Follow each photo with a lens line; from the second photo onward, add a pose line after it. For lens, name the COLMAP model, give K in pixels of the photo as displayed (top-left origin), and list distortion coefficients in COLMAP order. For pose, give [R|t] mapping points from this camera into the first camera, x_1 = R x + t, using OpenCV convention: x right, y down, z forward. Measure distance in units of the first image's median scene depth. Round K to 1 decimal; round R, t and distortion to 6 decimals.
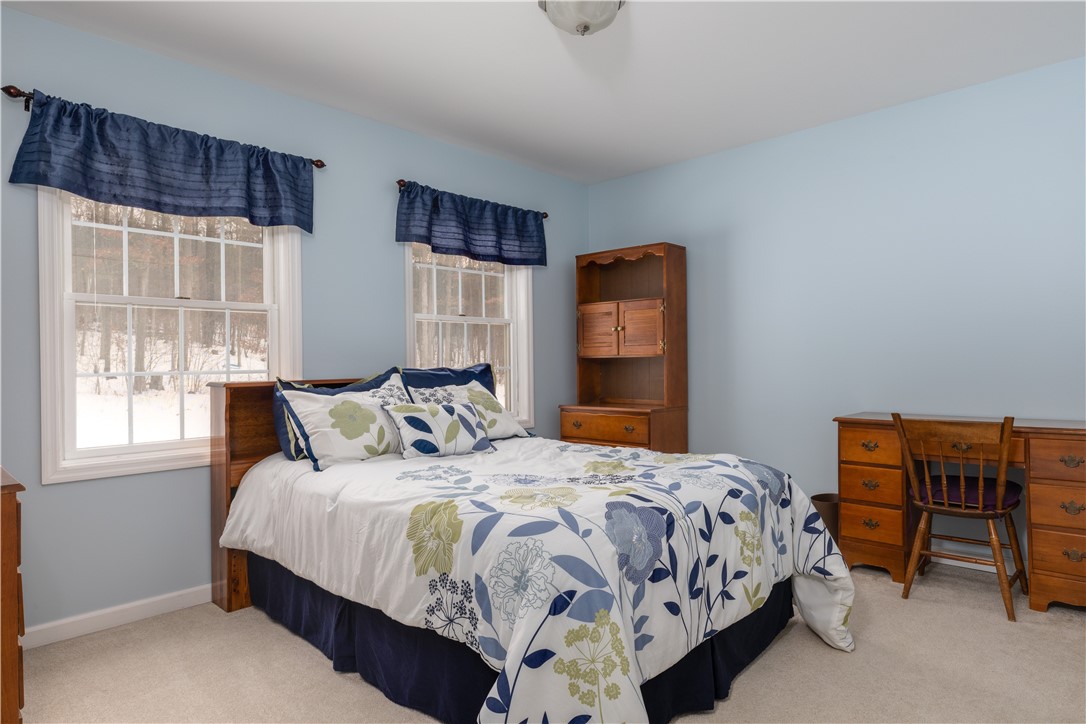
lens RADIAL K [[639.4, 0, 543.0], [0, 639.4, 362.0], [0, 0, 1]] dist [-0.001021, -0.000081]
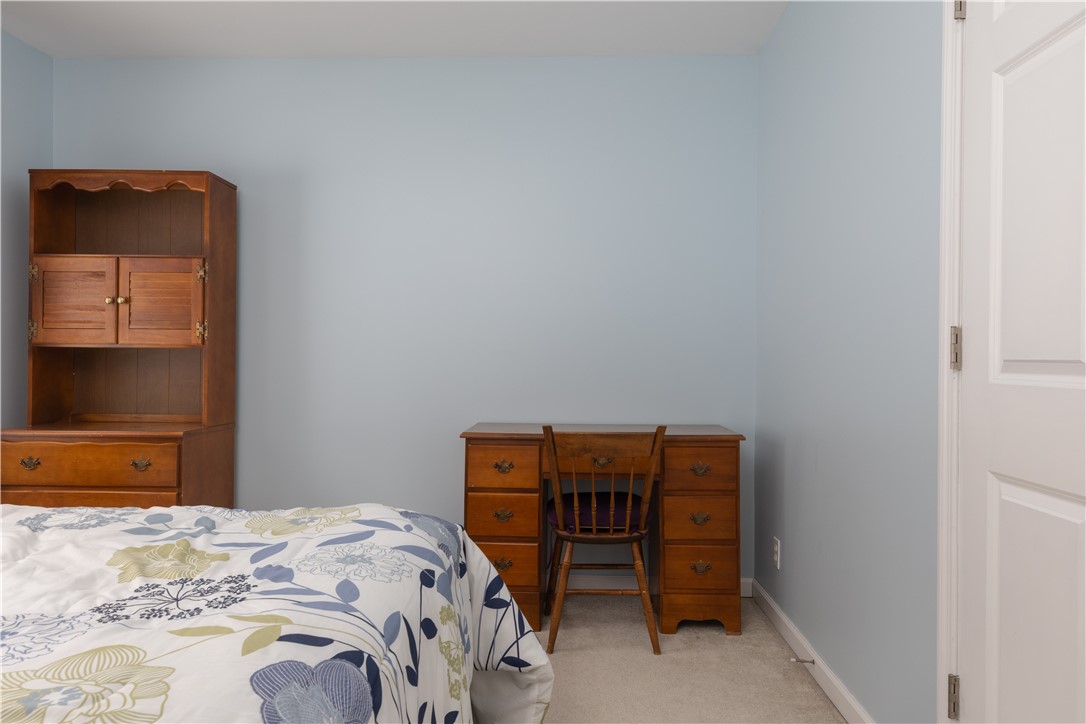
lens RADIAL K [[715.2, 0, 543.0], [0, 715.2, 362.0], [0, 0, 1]] dist [0.012004, 0.000333]
pose [[0.746629, 0.014347, 0.665086, -0.052308], [-0.016874, 0.999854, -0.002626, 0.002506], [-0.665026, -0.009262, 0.746762, 0.333408]]
